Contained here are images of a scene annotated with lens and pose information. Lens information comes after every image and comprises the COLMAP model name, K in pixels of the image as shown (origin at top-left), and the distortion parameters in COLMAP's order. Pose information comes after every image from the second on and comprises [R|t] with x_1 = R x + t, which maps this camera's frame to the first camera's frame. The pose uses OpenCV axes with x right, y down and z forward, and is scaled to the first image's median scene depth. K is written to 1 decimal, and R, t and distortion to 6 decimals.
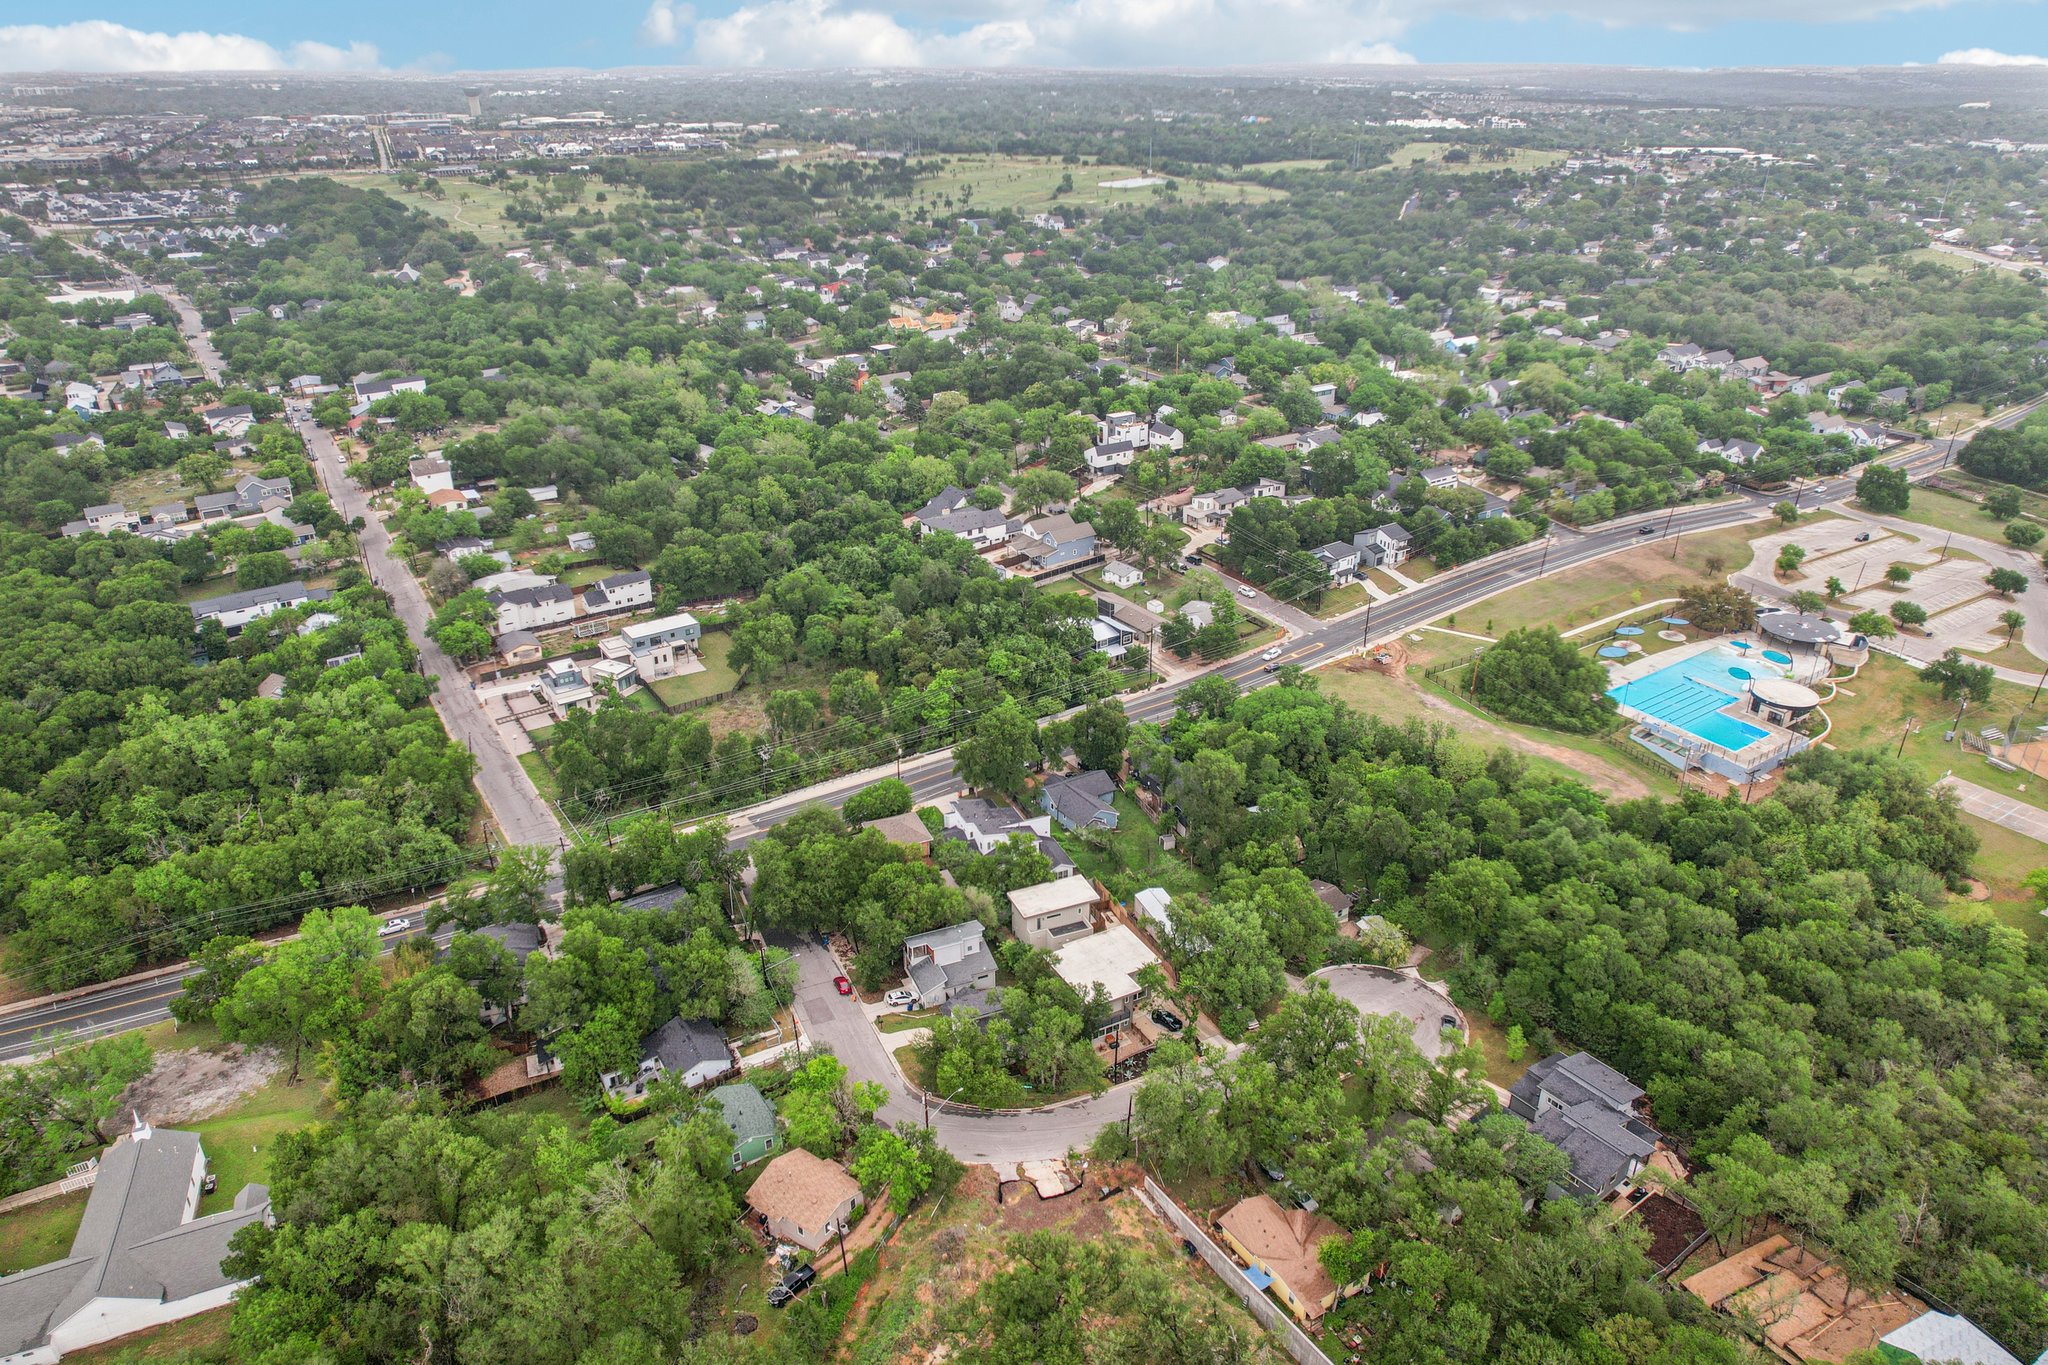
lens RADIAL K [[1317.8, 0, 1024.0], [0, 1317.8, 682.5], [0, 0, 1]] dist [-0.070635, 0.062306]
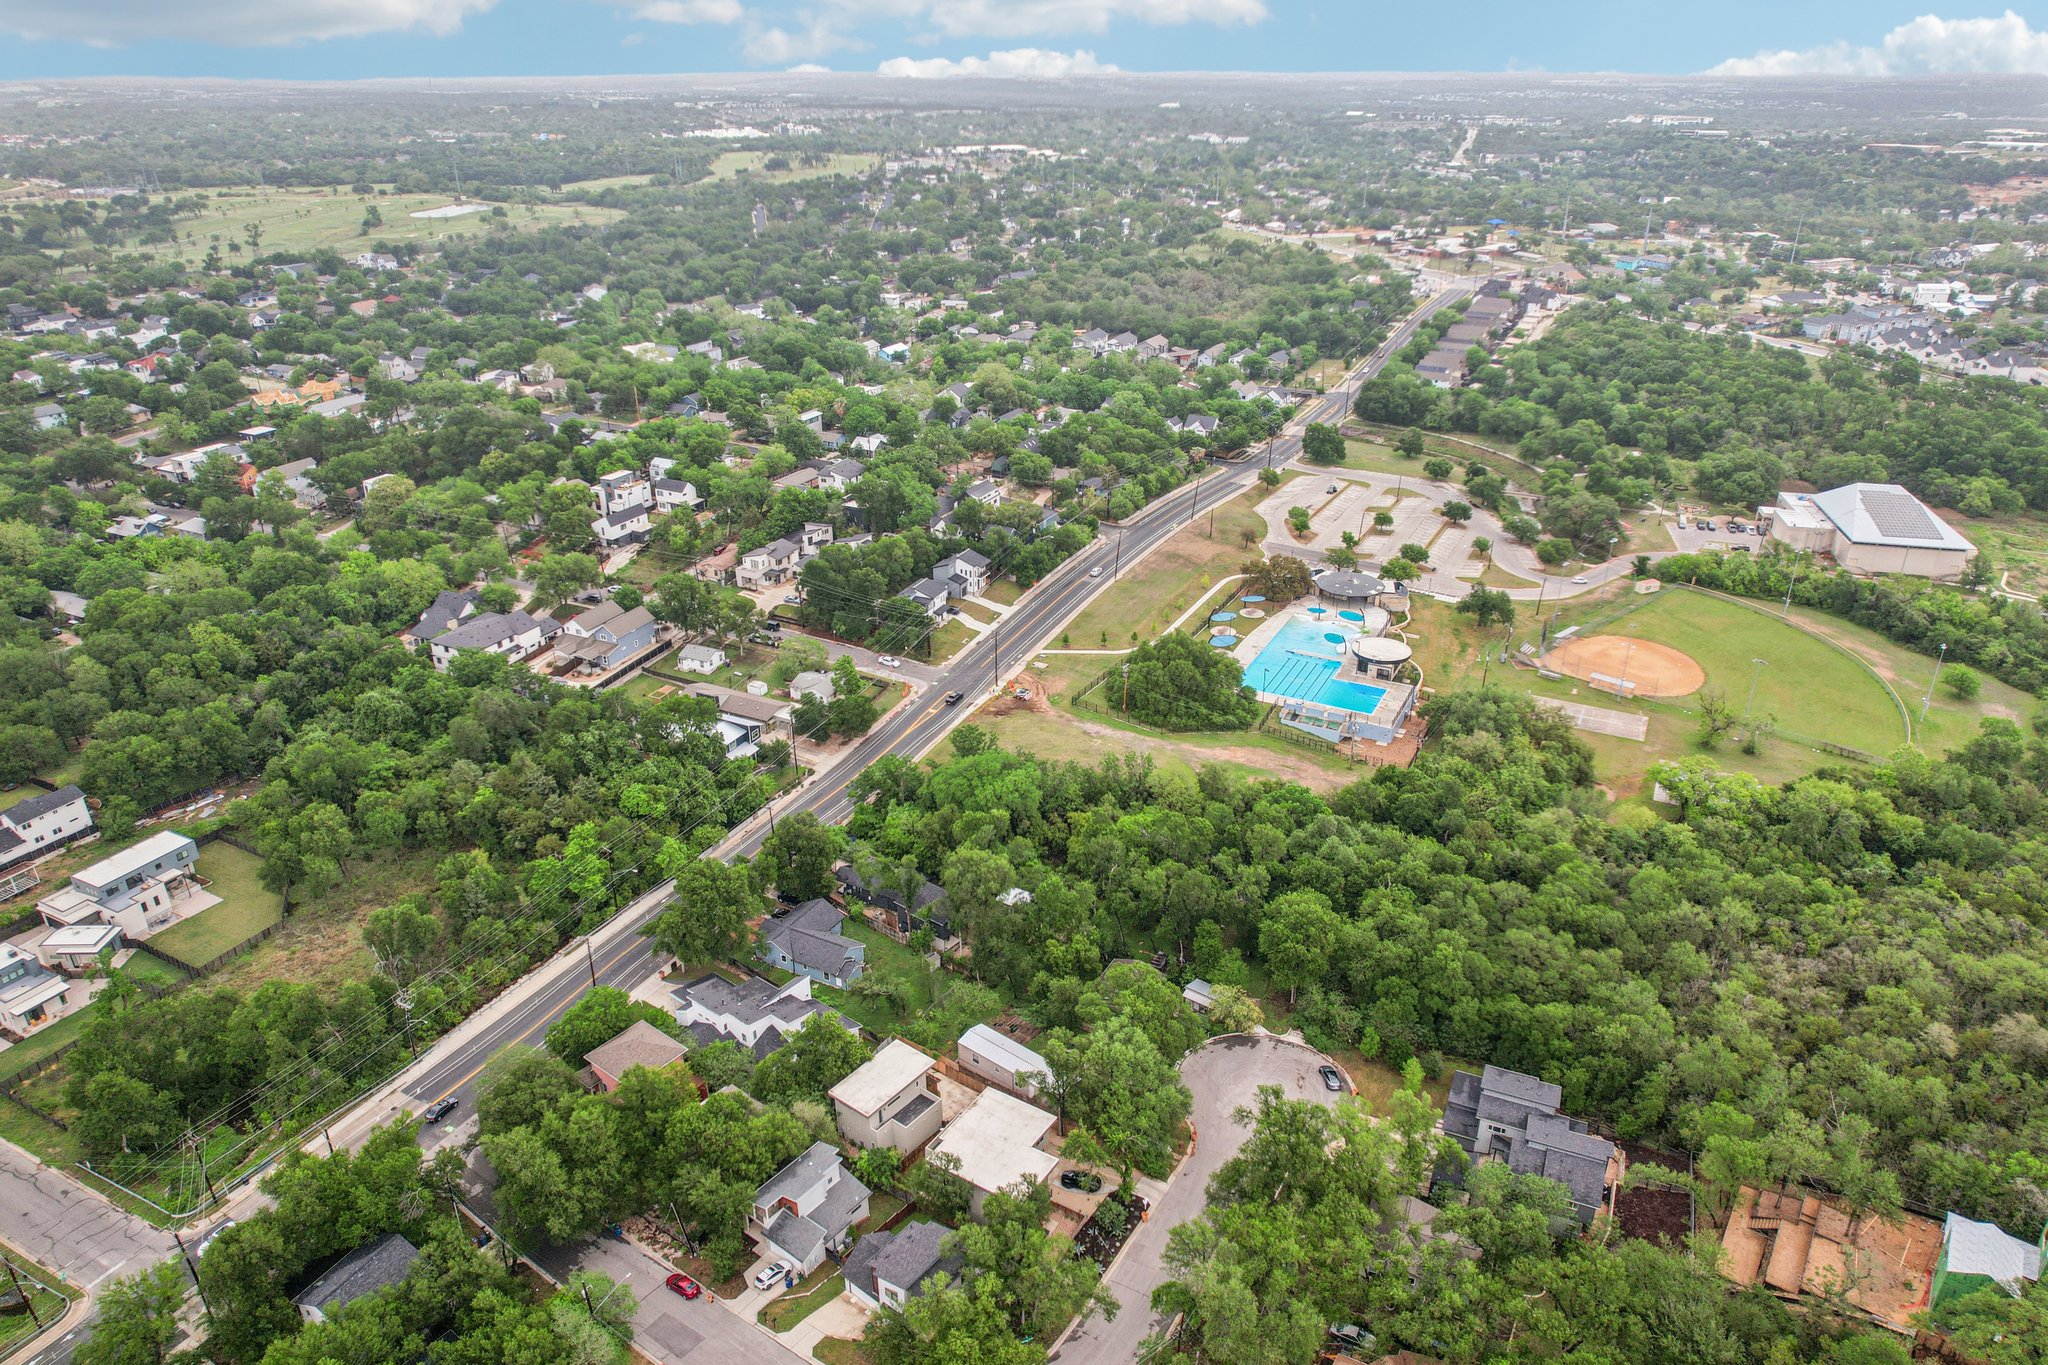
lens RADIAL K [[1317.8, 0, 1024.0], [0, 1317.8, 682.5], [0, 0, 1]] dist [-0.070635, 0.062306]
pose [[0.874195, -0.206945, 0.439269, -0.123443], [0.210232, 0.976758, 0.041778, -0.056943], [-0.437705, 0.055826, 0.897384, 0.118754]]
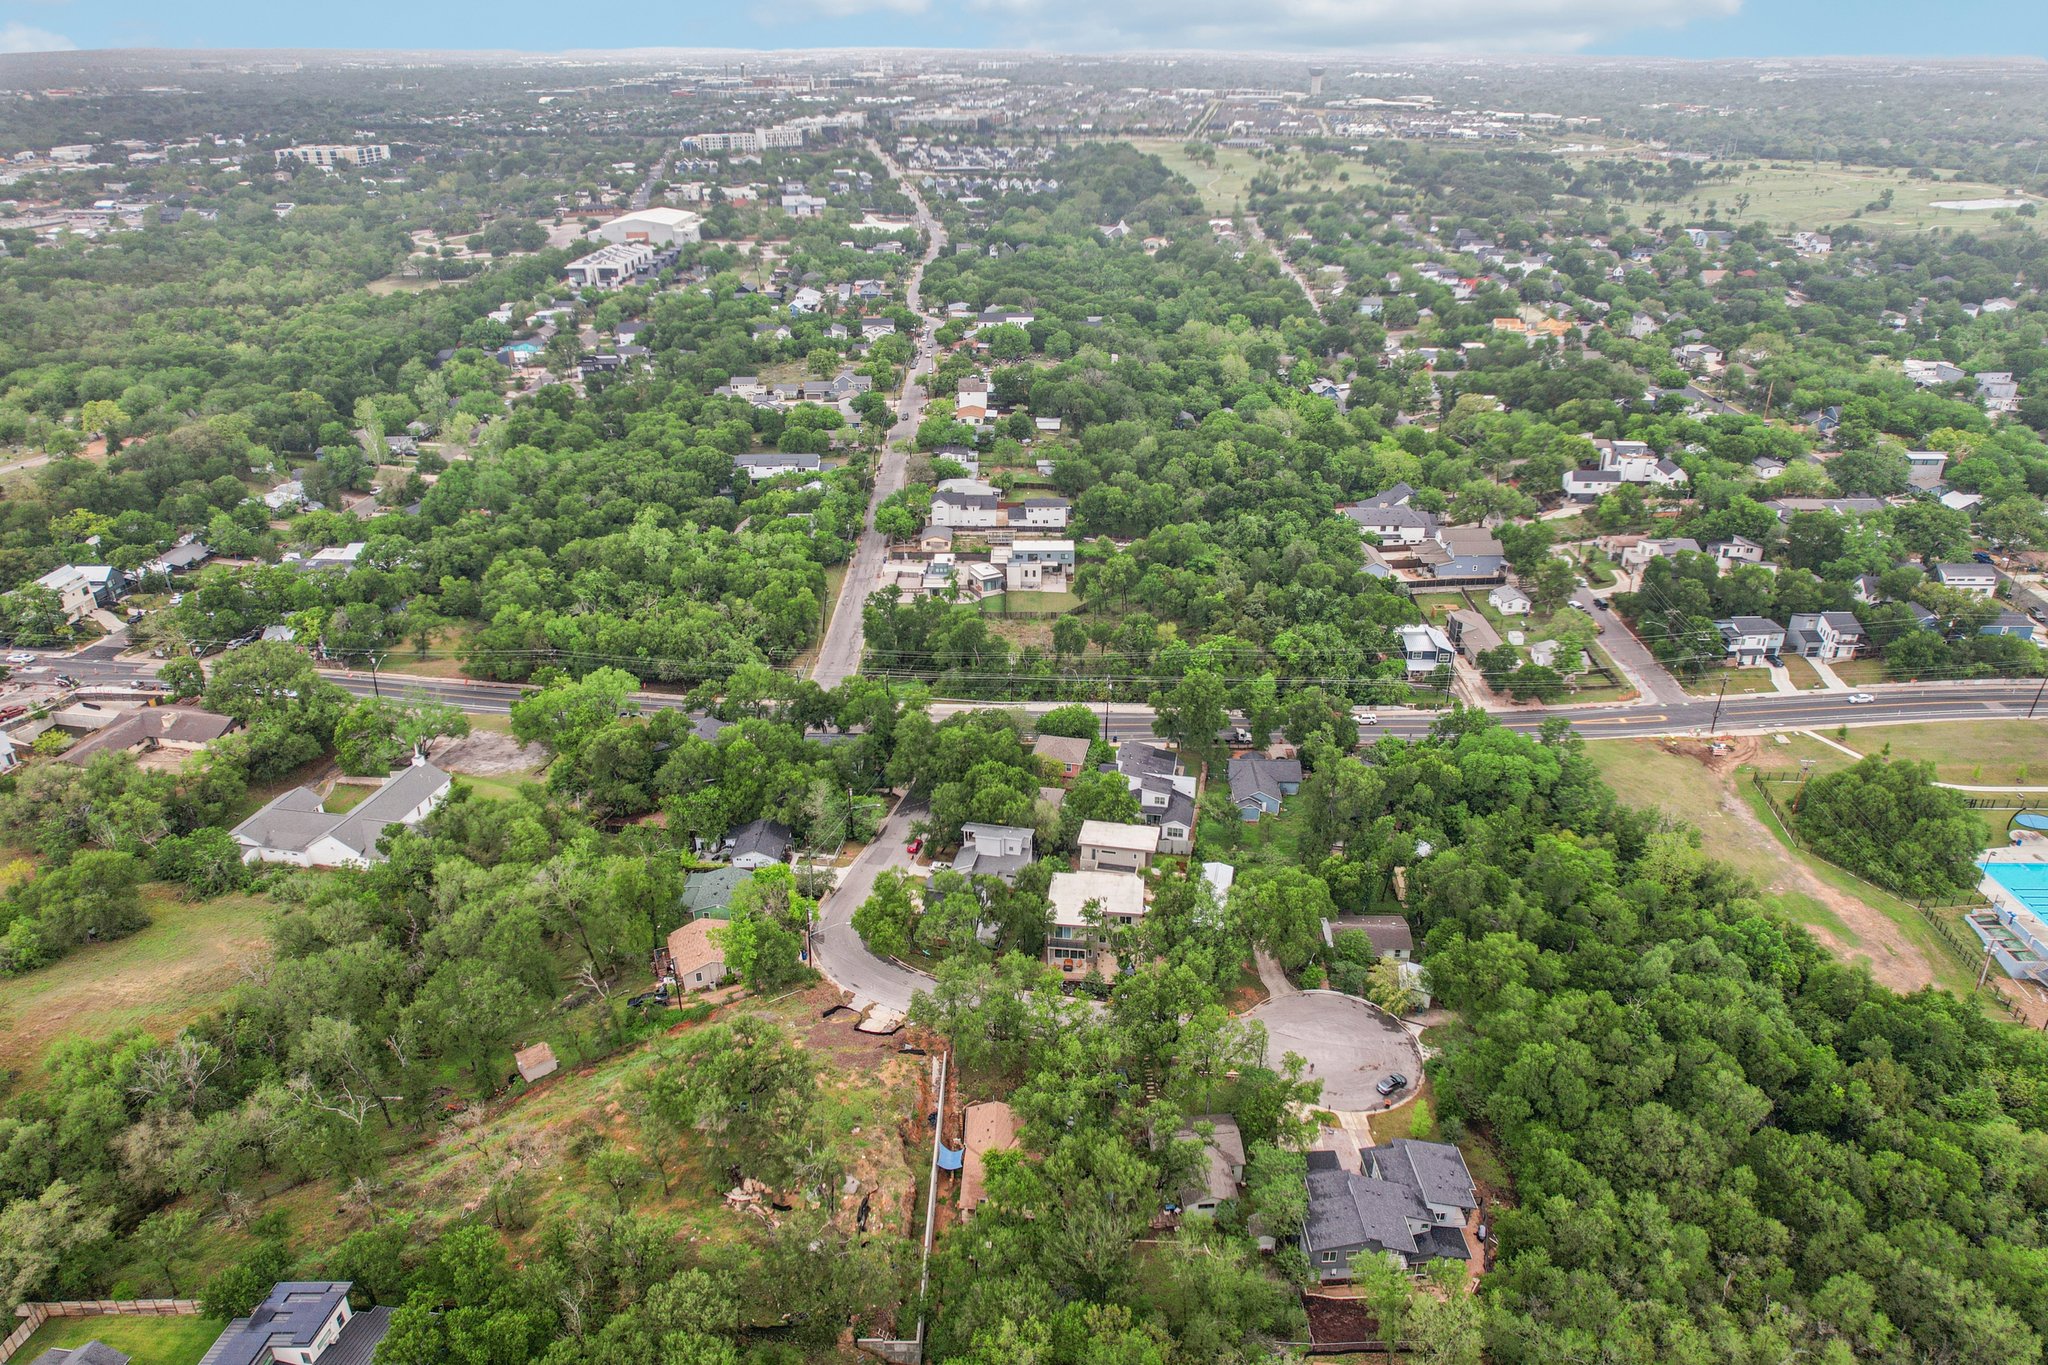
lens RADIAL K [[1317.8, 0, 1024.0], [0, 1317.8, 682.5], [0, 0, 1]] dist [-0.070635, 0.062306]
pose [[0.827528, 0.251860, -0.501761, 0.267439], [-0.247234, 0.965885, 0.077078, -0.011442], [0.504057, 0.060268, 0.861565, 0.023735]]
